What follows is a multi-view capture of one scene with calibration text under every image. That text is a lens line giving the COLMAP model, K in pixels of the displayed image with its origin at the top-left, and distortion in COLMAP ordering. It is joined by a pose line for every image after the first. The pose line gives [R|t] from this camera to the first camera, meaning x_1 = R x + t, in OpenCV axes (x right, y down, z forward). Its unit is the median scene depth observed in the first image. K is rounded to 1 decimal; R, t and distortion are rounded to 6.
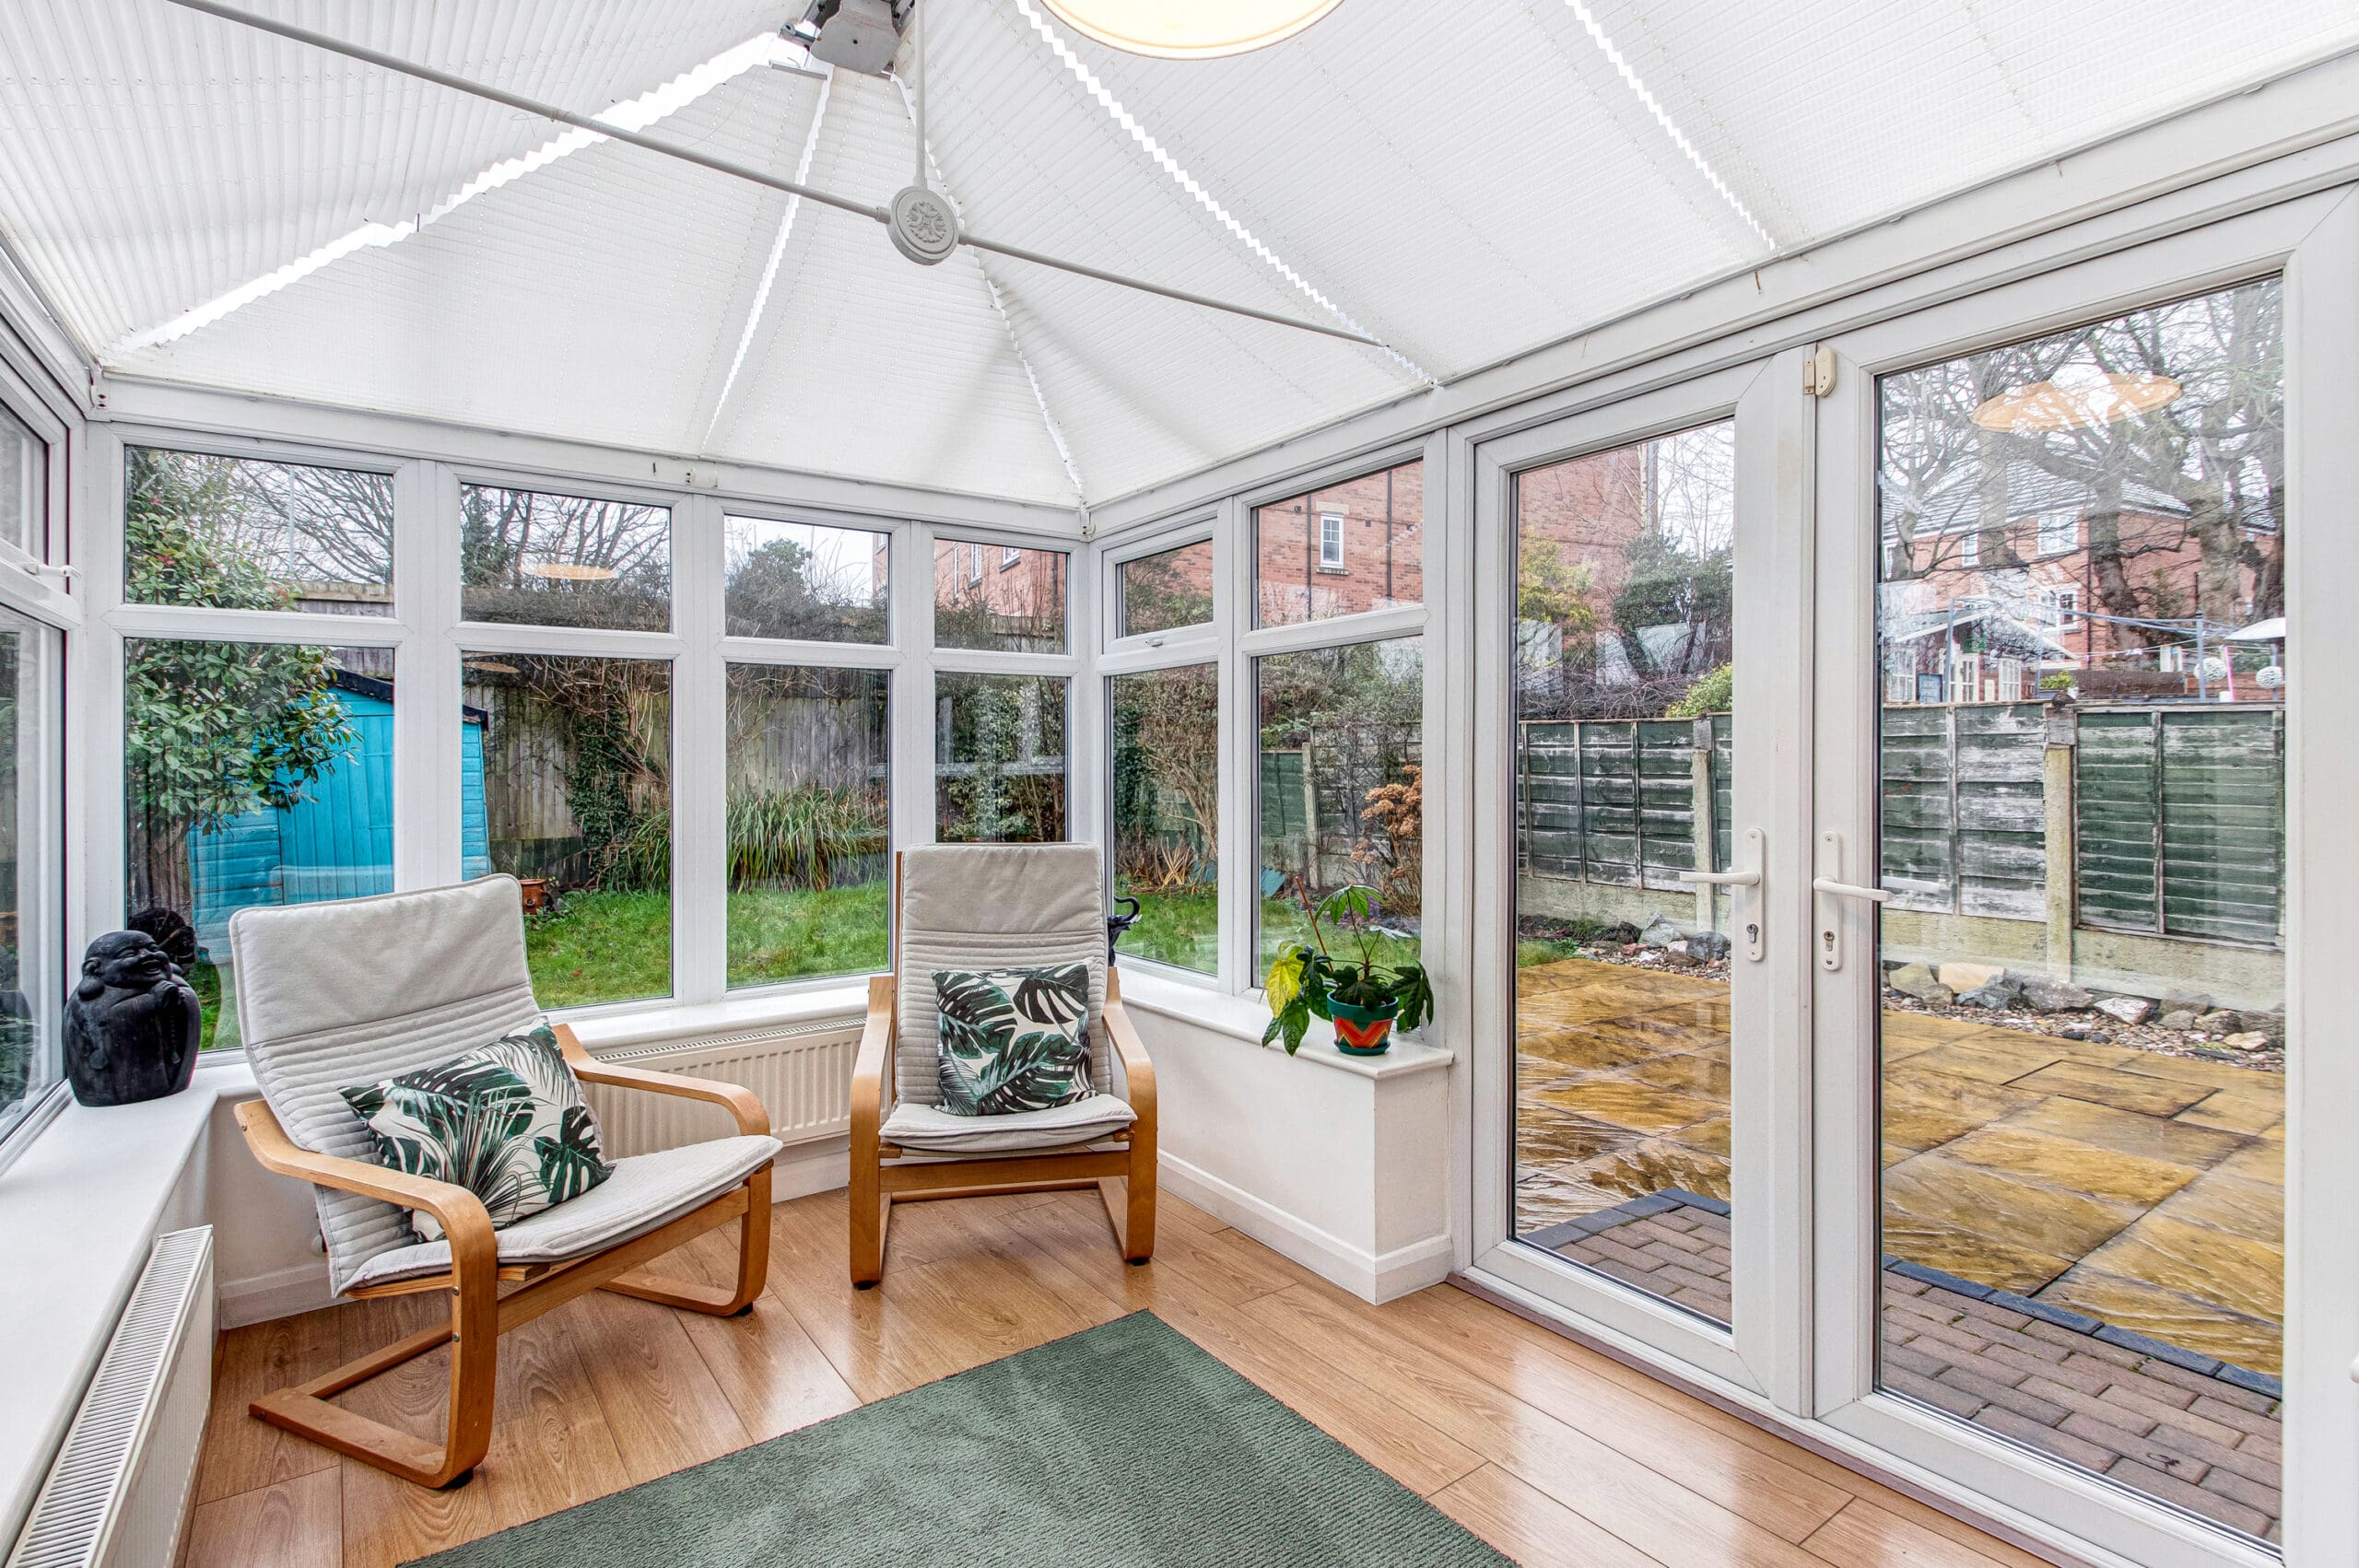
lens RADIAL K [[1082.2, 0, 1151.8], [0, 1082.2, 798.2], [0, 0, 1]] dist [0.002849, -0.000383]
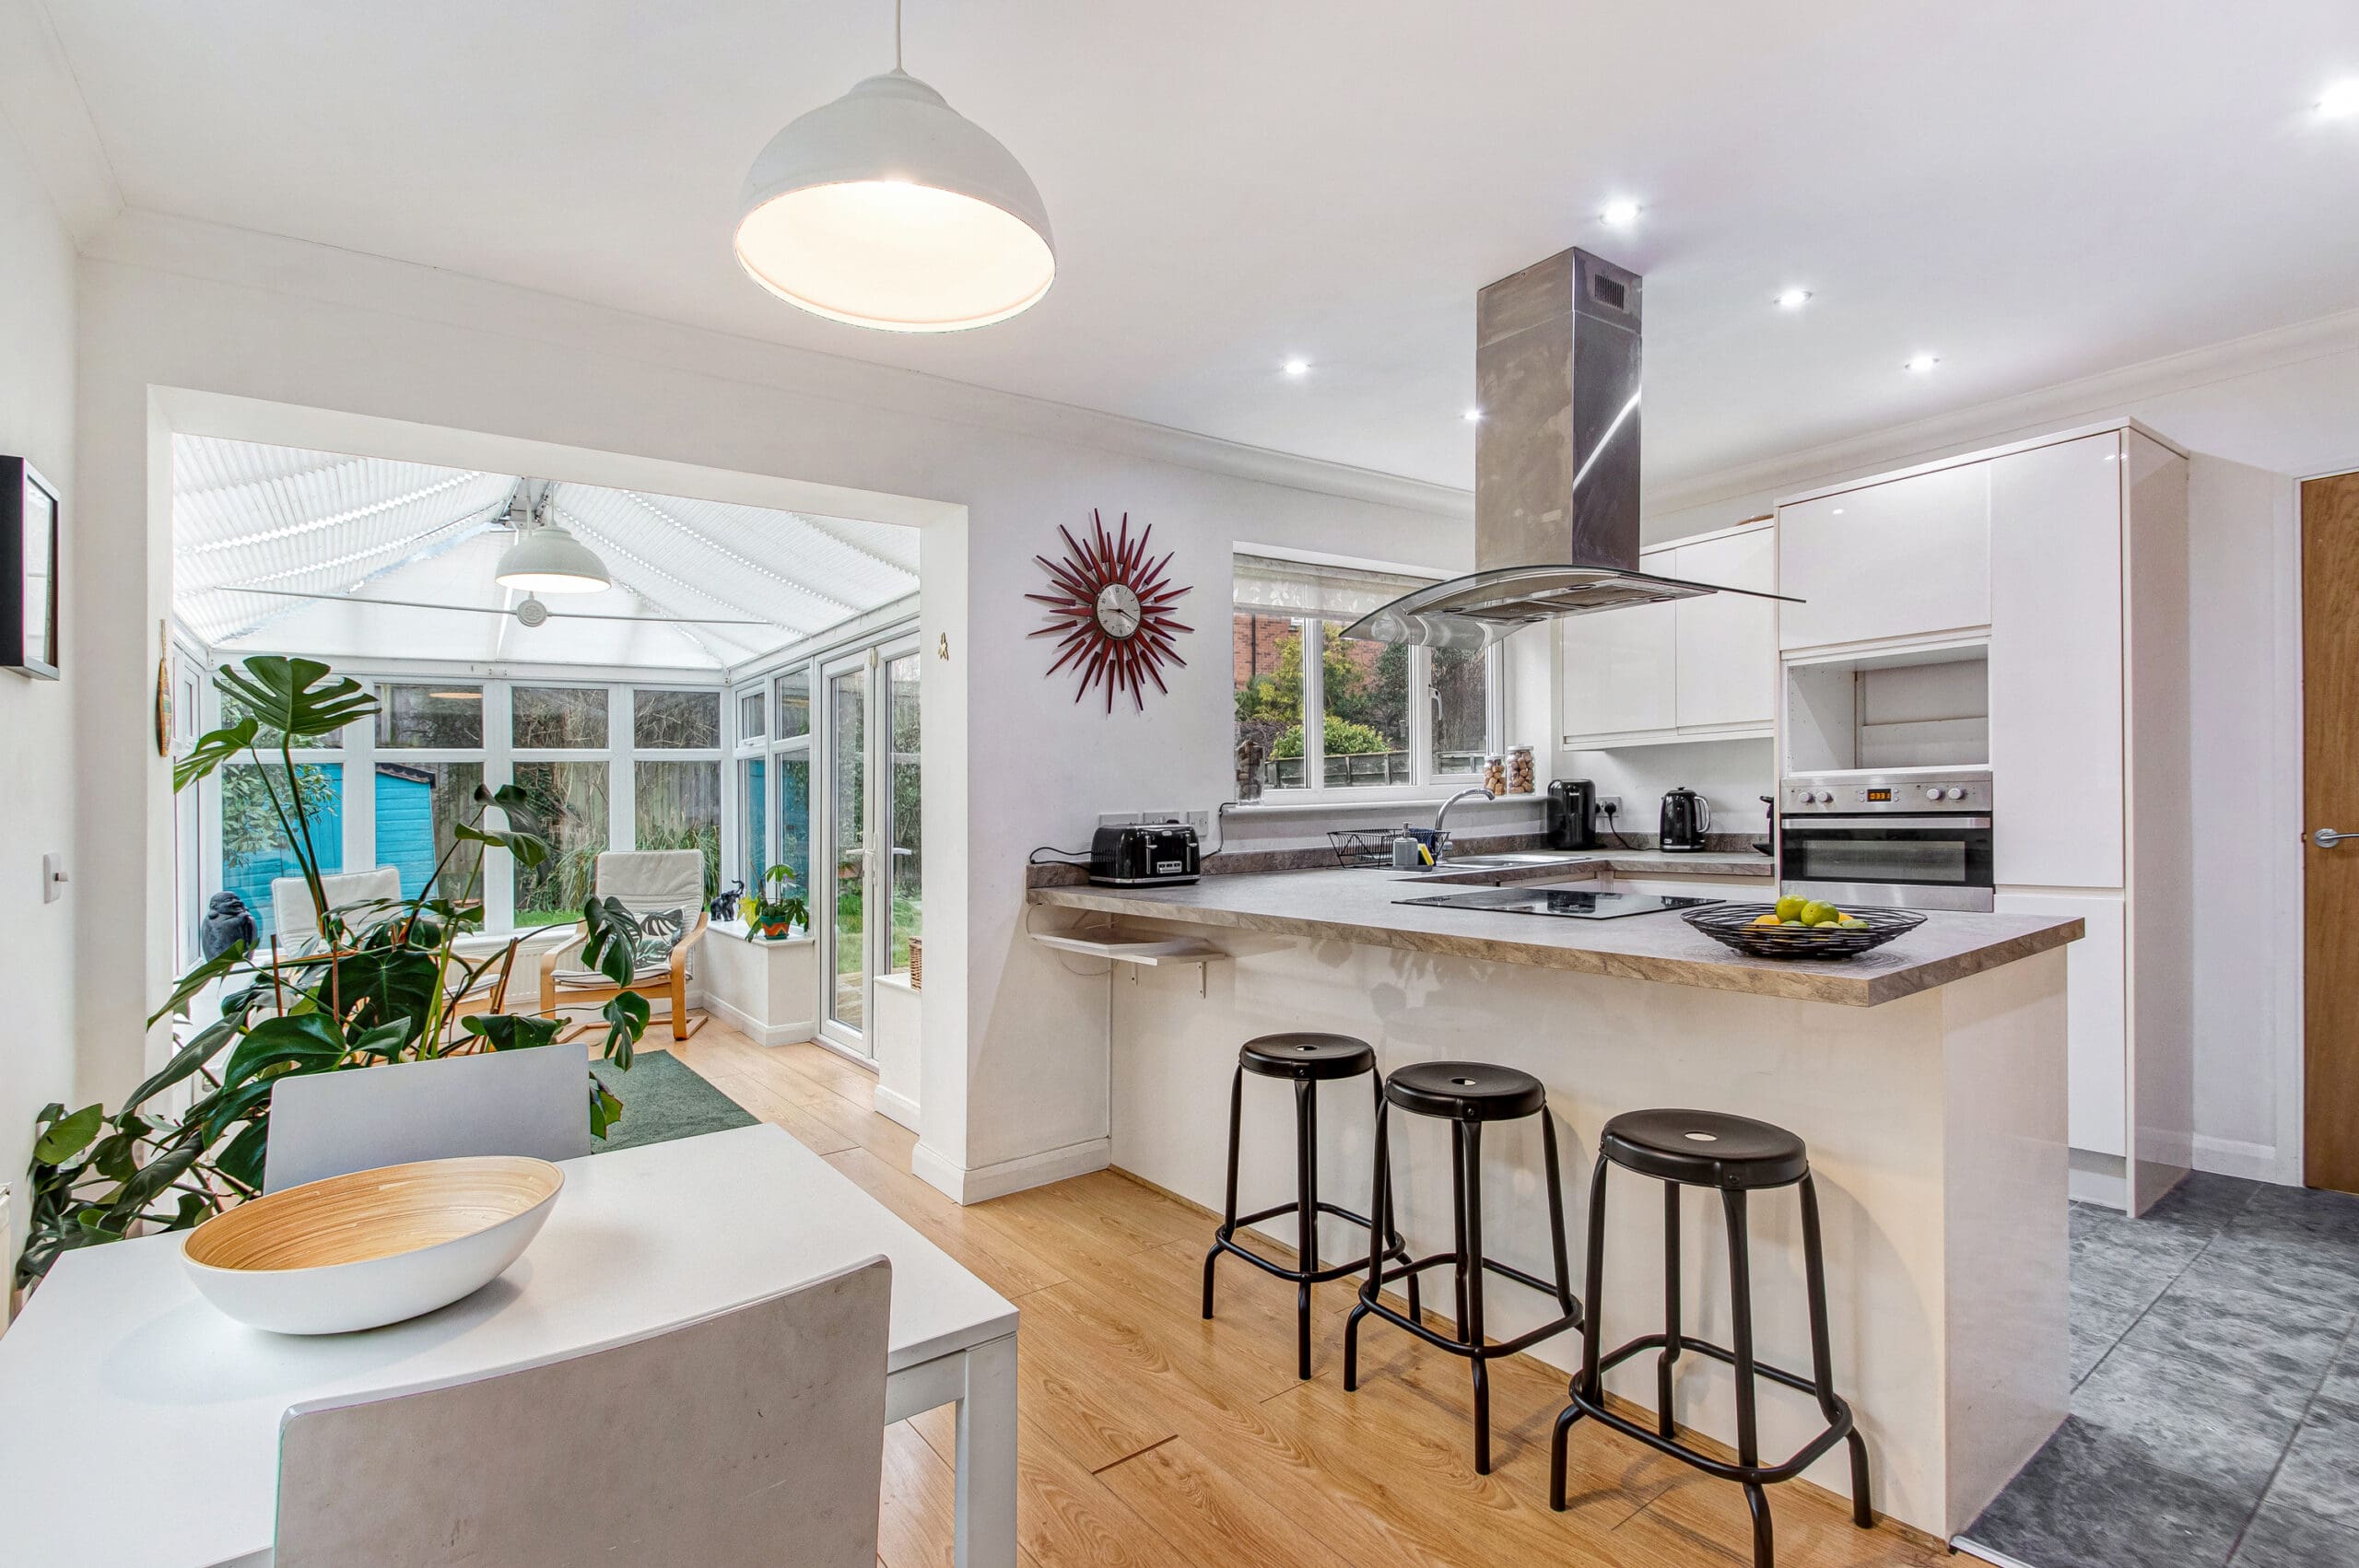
lens RADIAL K [[1060.6, 0, 1102.1], [0, 1060.6, 801.1], [0, 0, 1]] dist [-0.001470, -0.000110]
pose [[0.999713, -0.019926, -0.013334, 0.915668], [0.019533, 0.999390, -0.028952, 0.030404], [0.013902, 0.028683, 0.999492, -1.186400]]
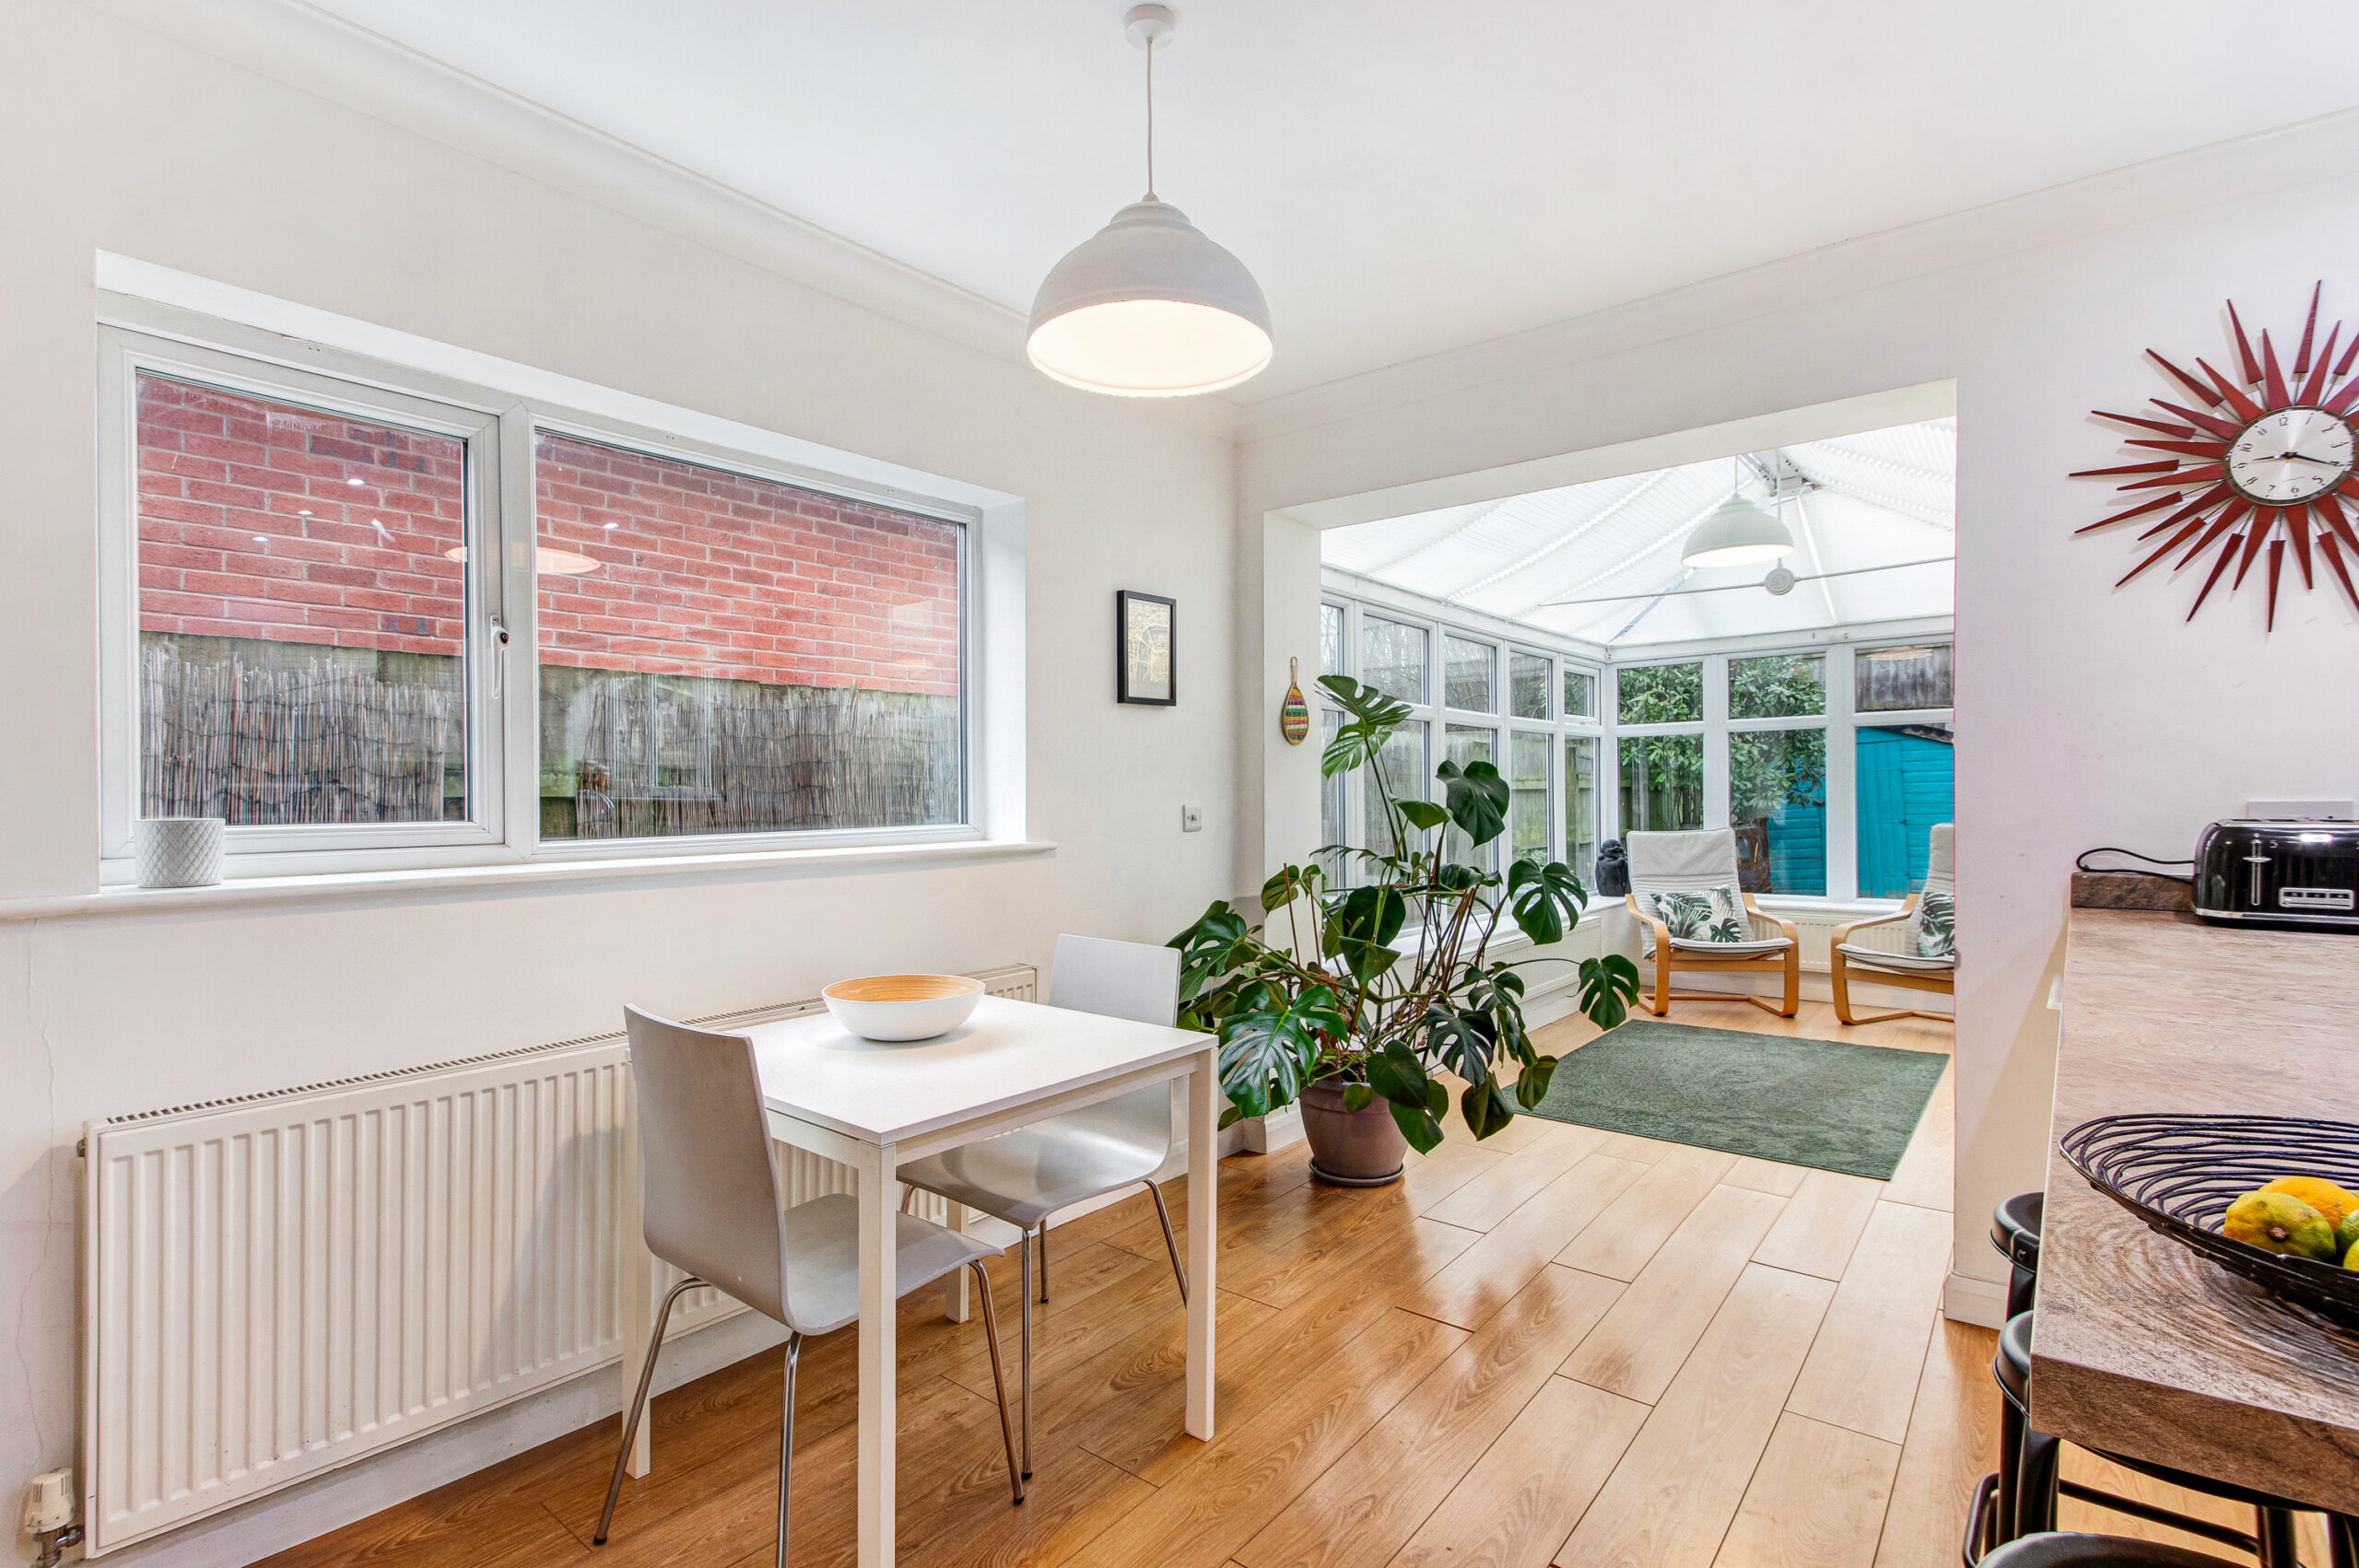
lens RADIAL K [[1069.3, 0, 1179.5], [0, 1069.3, 784.0], [0, 0, 1]] dist [0.001798, -0.013793]
pose [[0.278086, -0.002554, -0.960553, 1.418708], [-0.018310, 0.999801, -0.007959, 0.017321], [0.960382, 0.019801, 0.277984, -0.872213]]
